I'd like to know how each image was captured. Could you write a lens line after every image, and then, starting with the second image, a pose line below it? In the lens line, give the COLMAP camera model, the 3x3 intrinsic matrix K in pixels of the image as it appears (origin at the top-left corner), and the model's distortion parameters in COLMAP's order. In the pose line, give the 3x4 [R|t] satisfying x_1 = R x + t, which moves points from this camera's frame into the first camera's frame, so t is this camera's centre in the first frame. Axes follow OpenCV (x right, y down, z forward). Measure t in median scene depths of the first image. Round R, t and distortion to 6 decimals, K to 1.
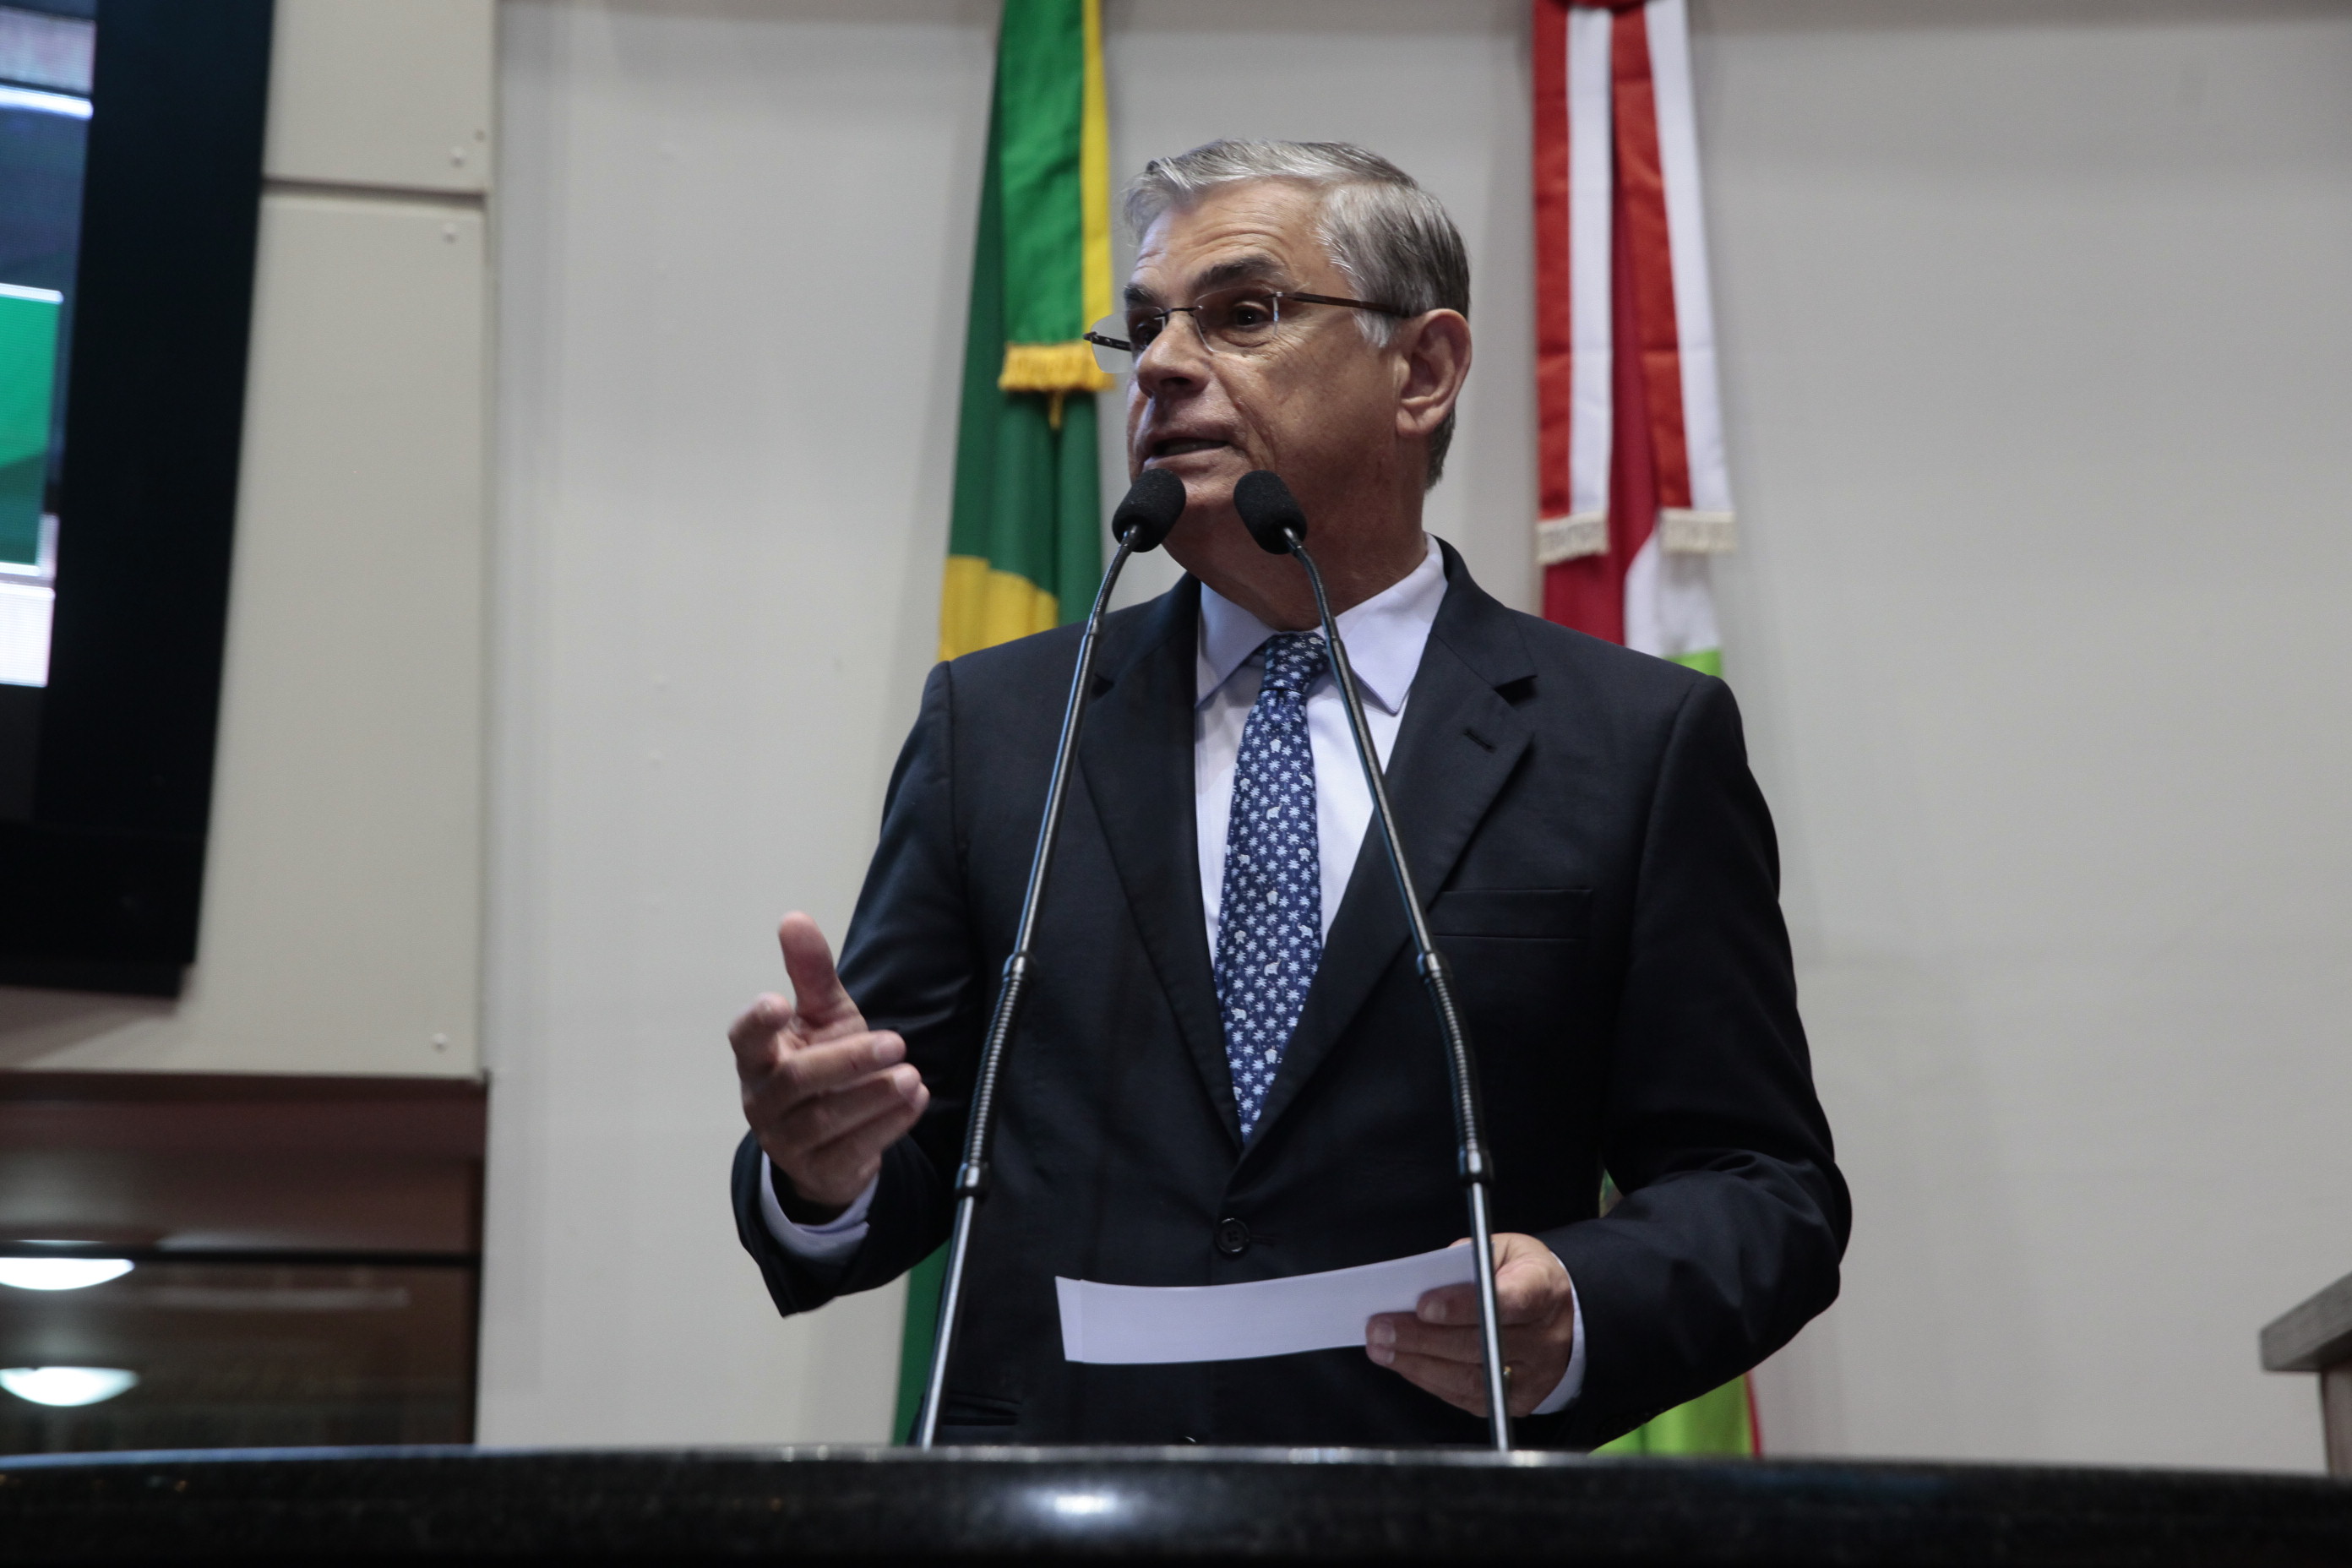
lens RADIAL K [[4711.3, 0, 1103.1], [0, 4711.3, 566.8], [0, 0, 1]] dist [0.164663, -0.364979]
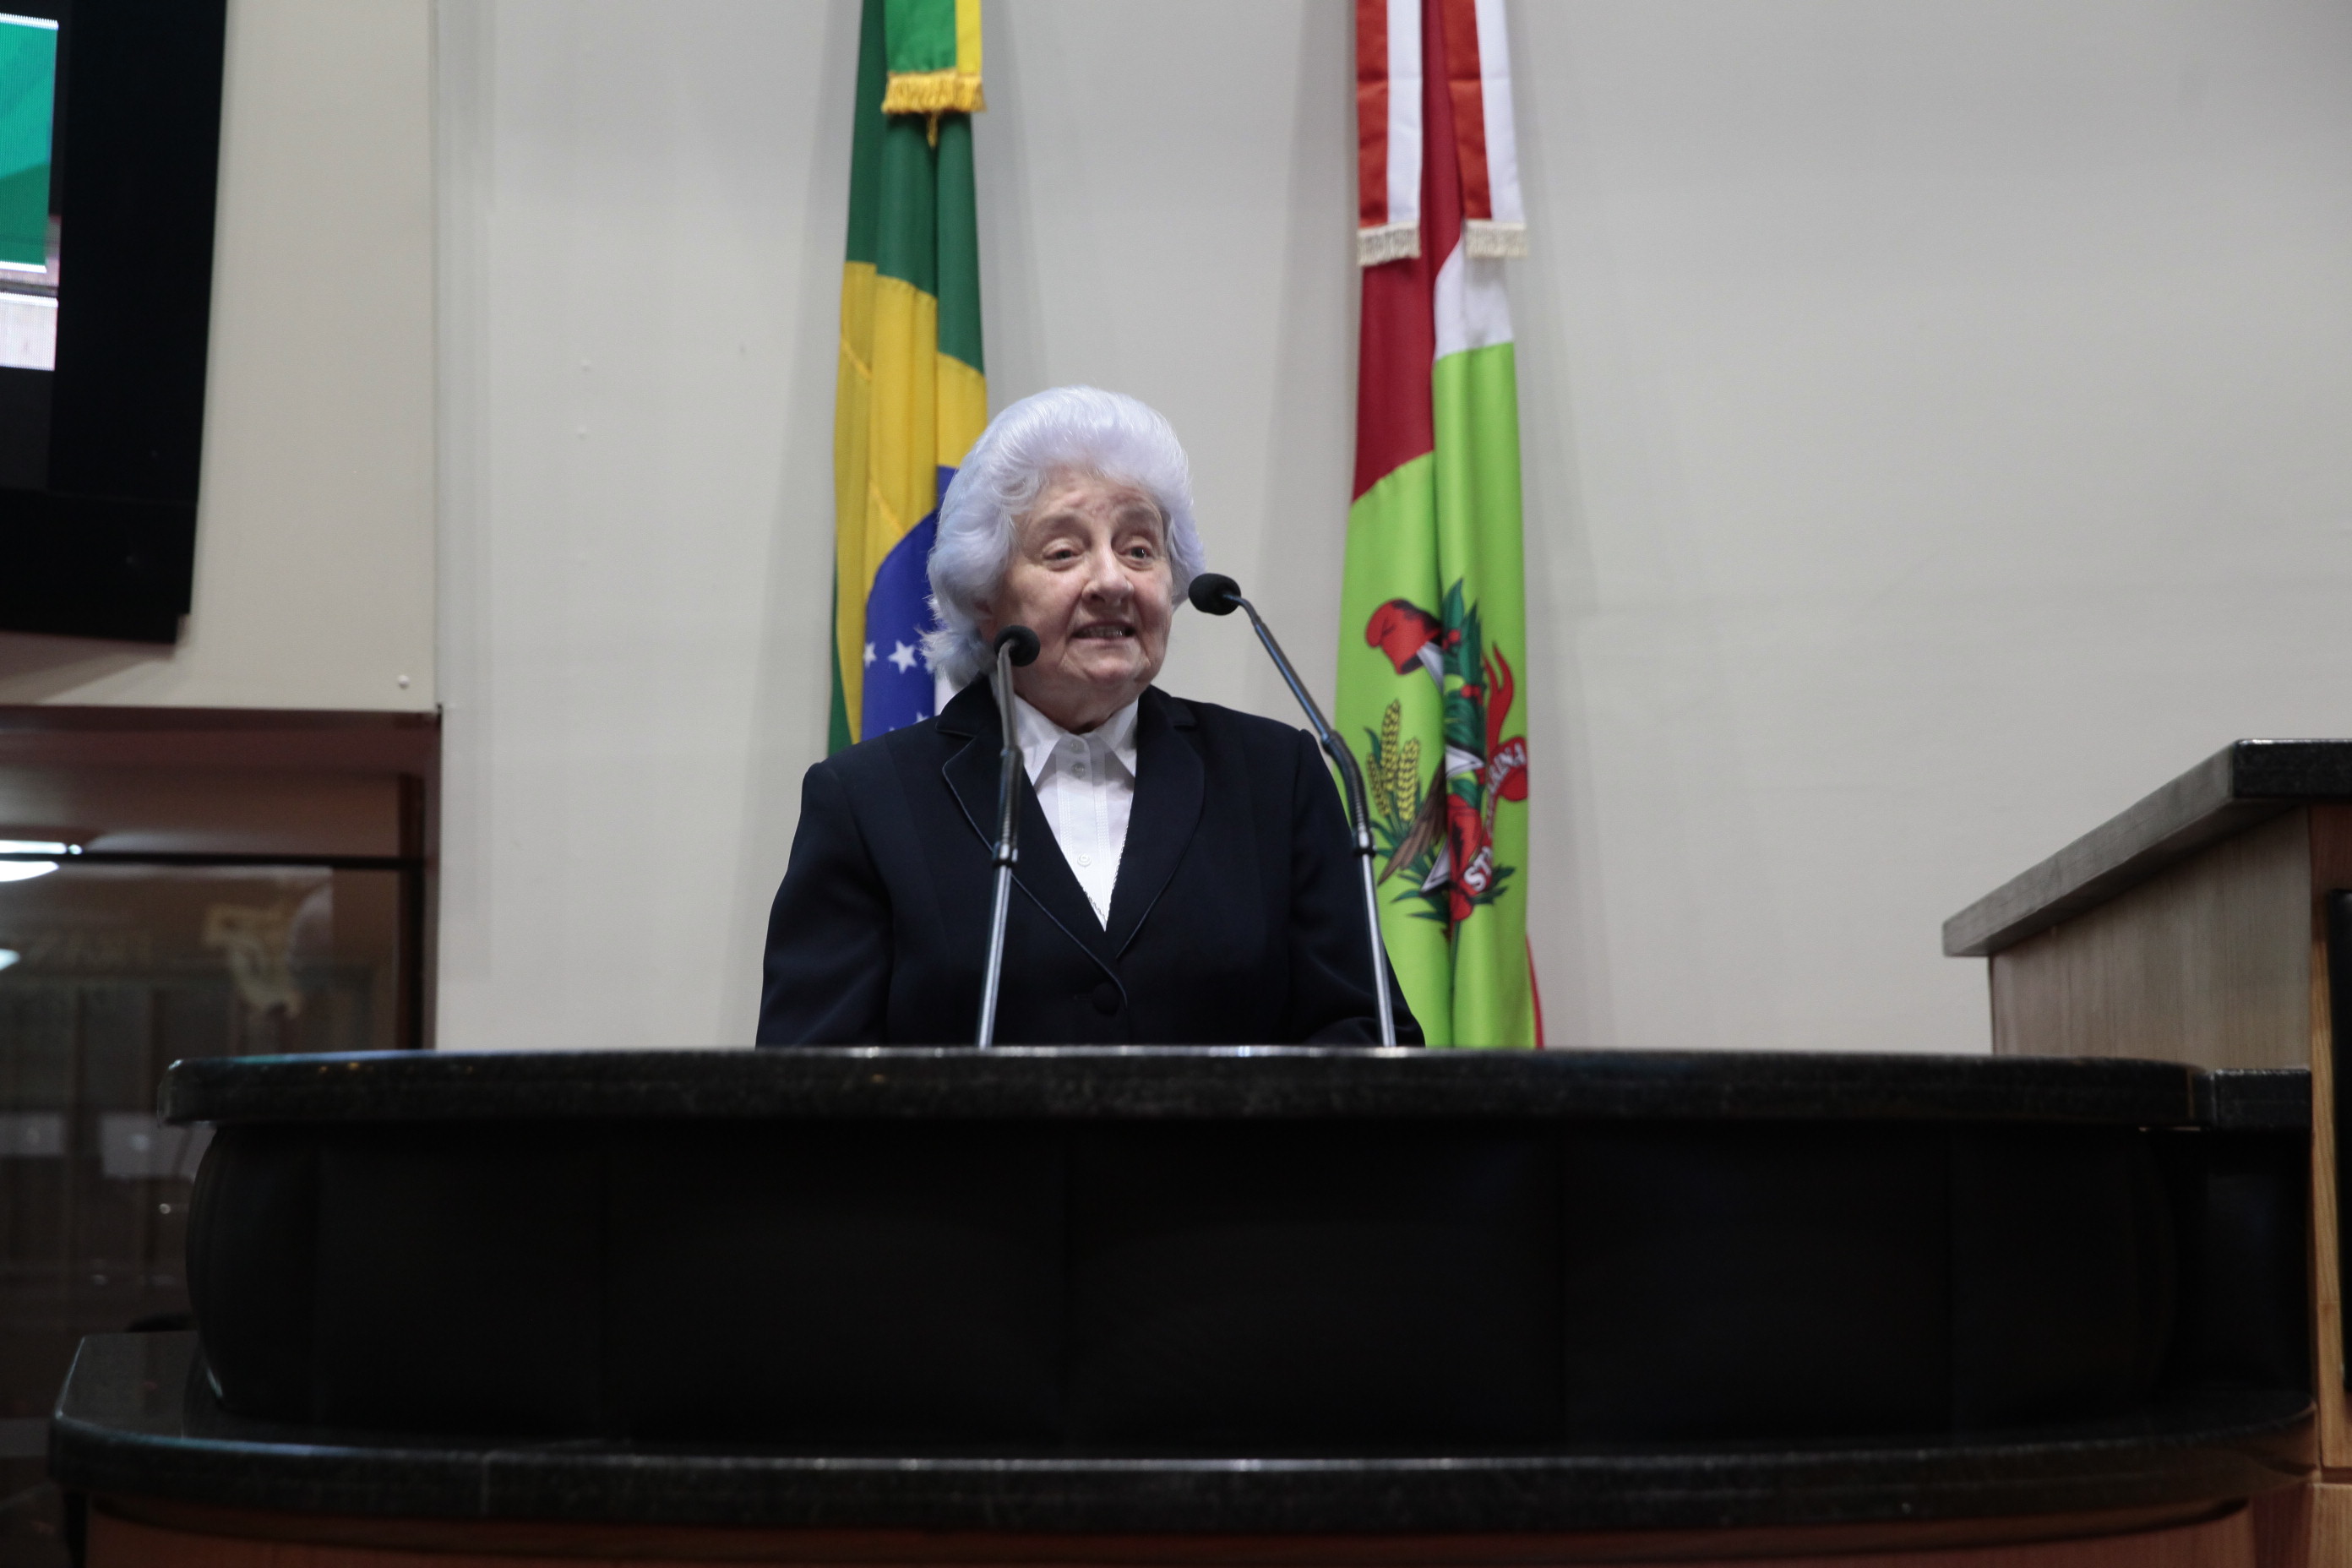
lens RADIAL K [[4719.3, 0, 1176.0], [0, 4719.3, 784.0], [0, 0, 1]] dist [-0.204588, 0.518491]
pose [[0.997892, -0.002305, 0.064859, -0.026095], [-0.006500, 0.990796, 0.135211, -0.030255], [-0.064574, -0.135347, 0.988692, -0.143143]]
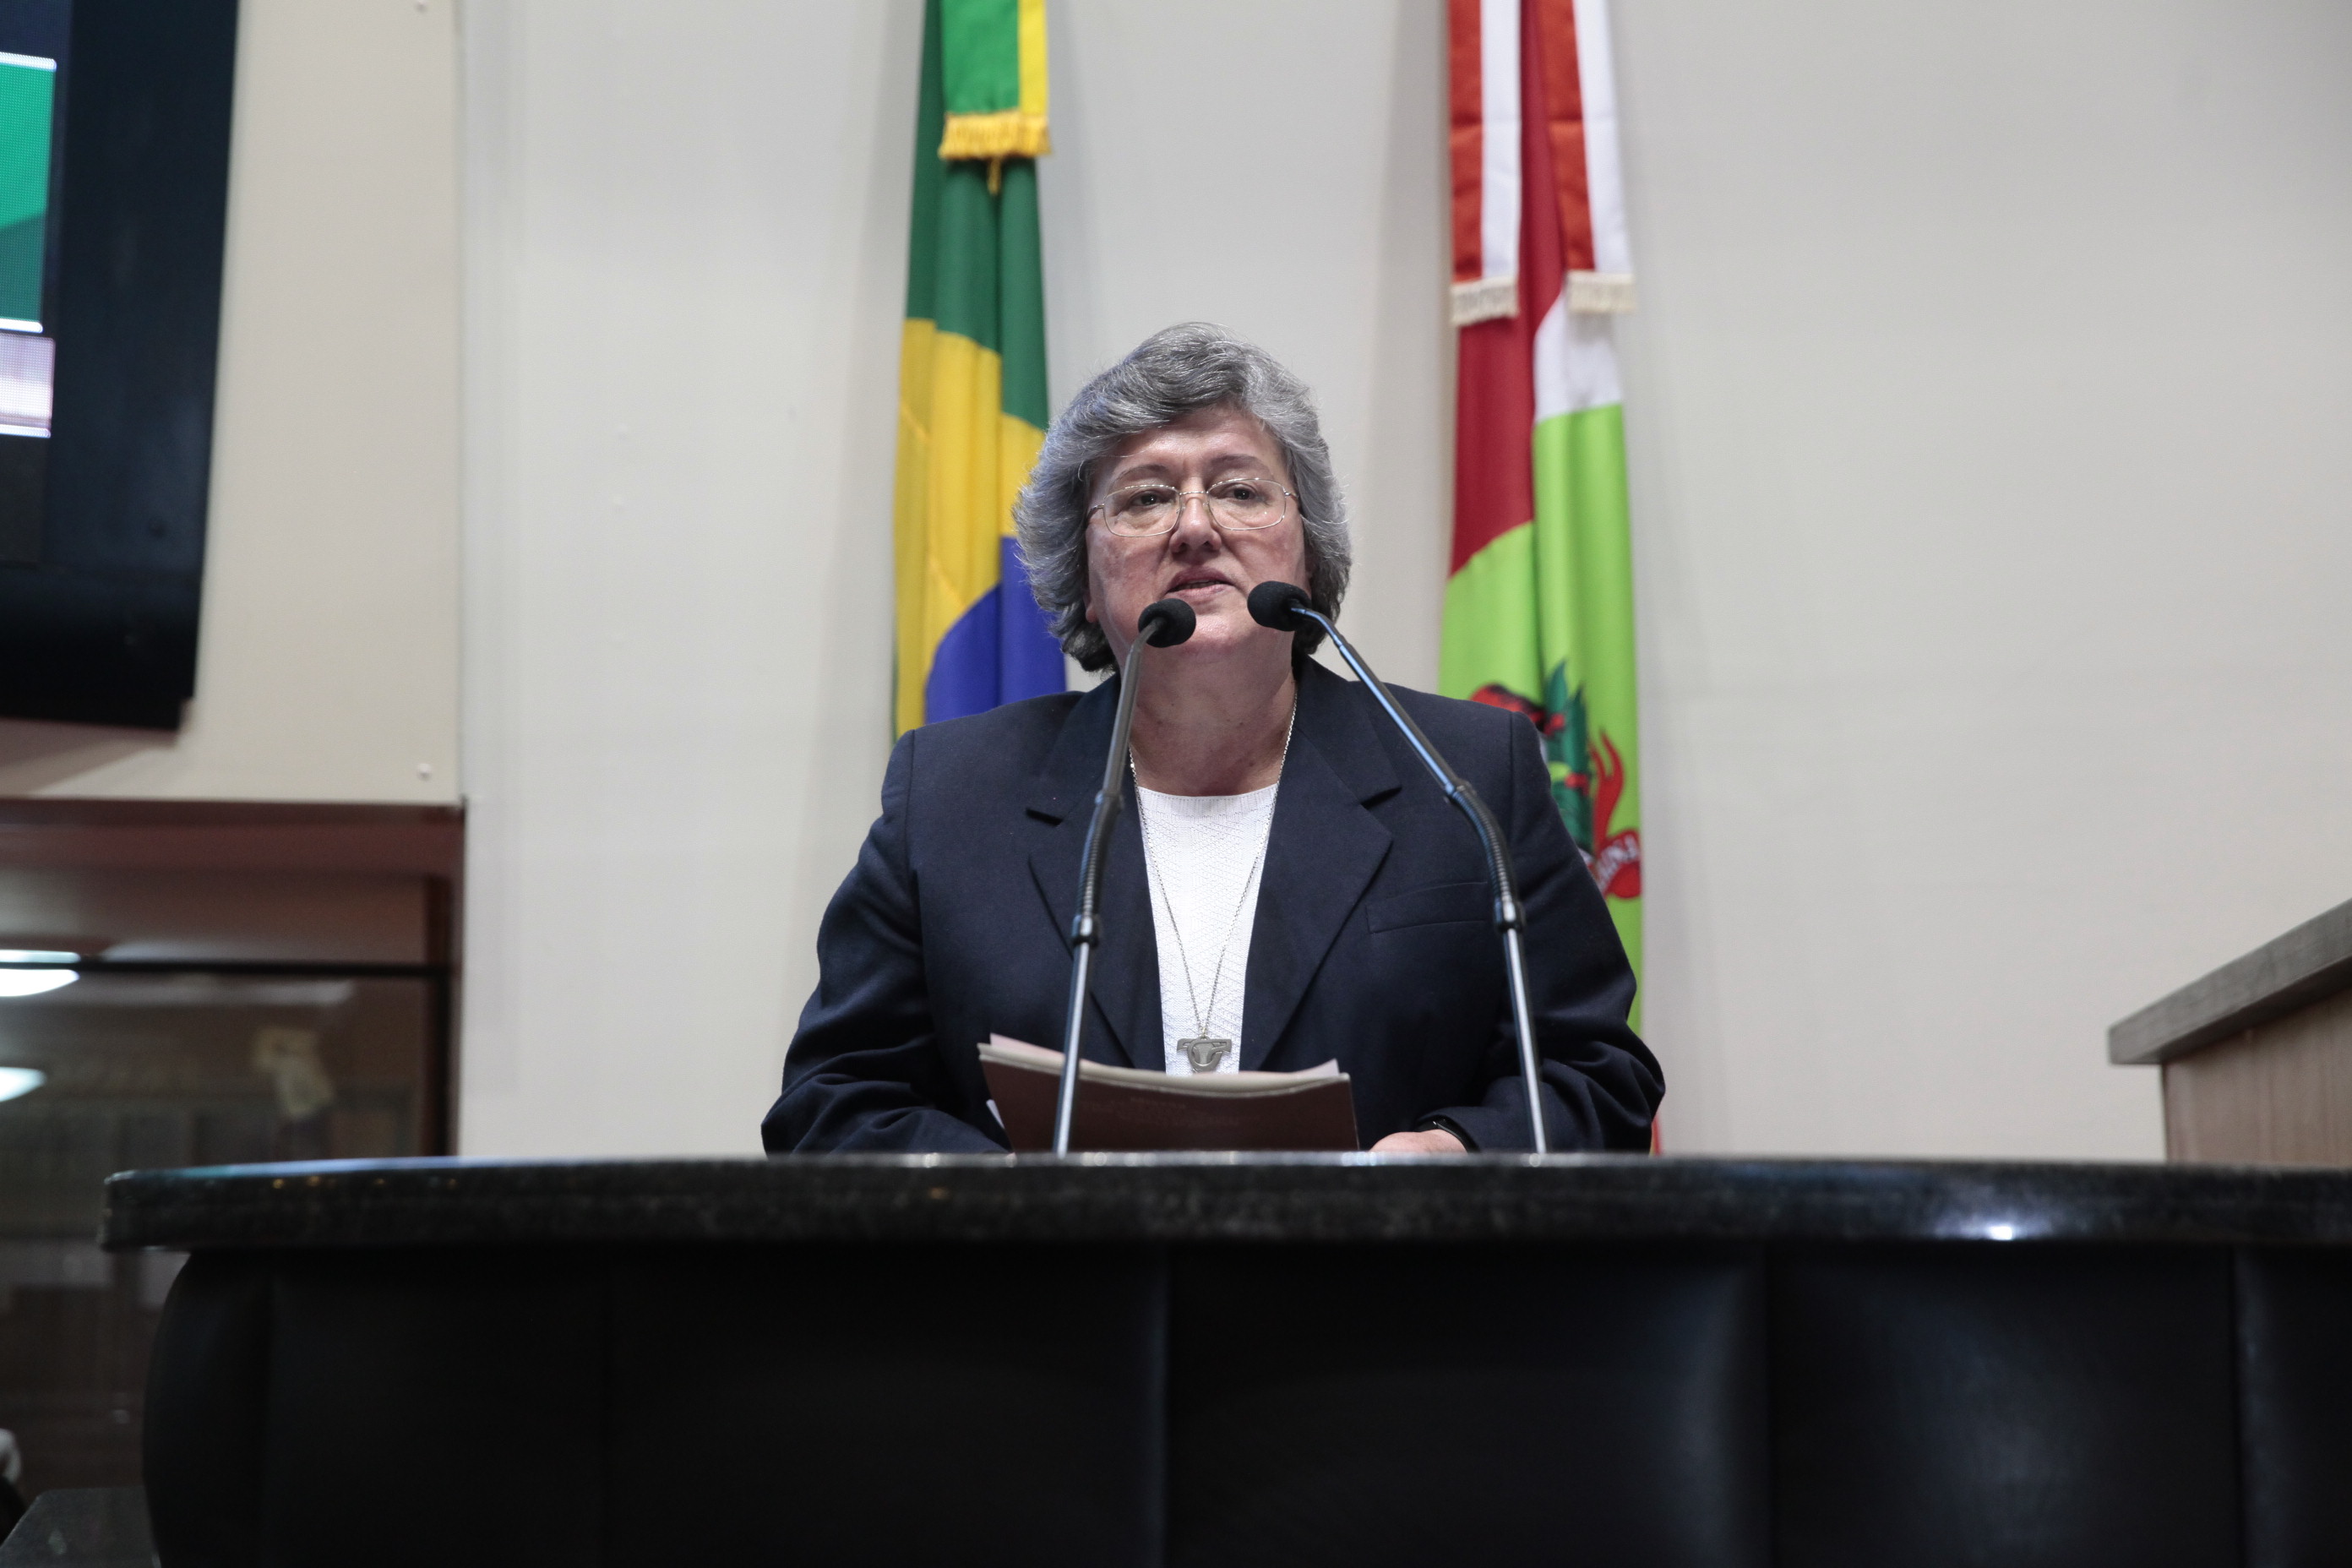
lens RADIAL K [[4742.6, 0, 1085.8], [0, 4742.6, 614.1], [0, 0, 1]] dist [-0.035649, -0.153189]
pose [[0.999441, -0.001838, 0.033383, -0.026090], [-0.000632, 0.997271, 0.073830, -0.014048], [-0.033427, -0.073810, 0.996712, -0.067734]]
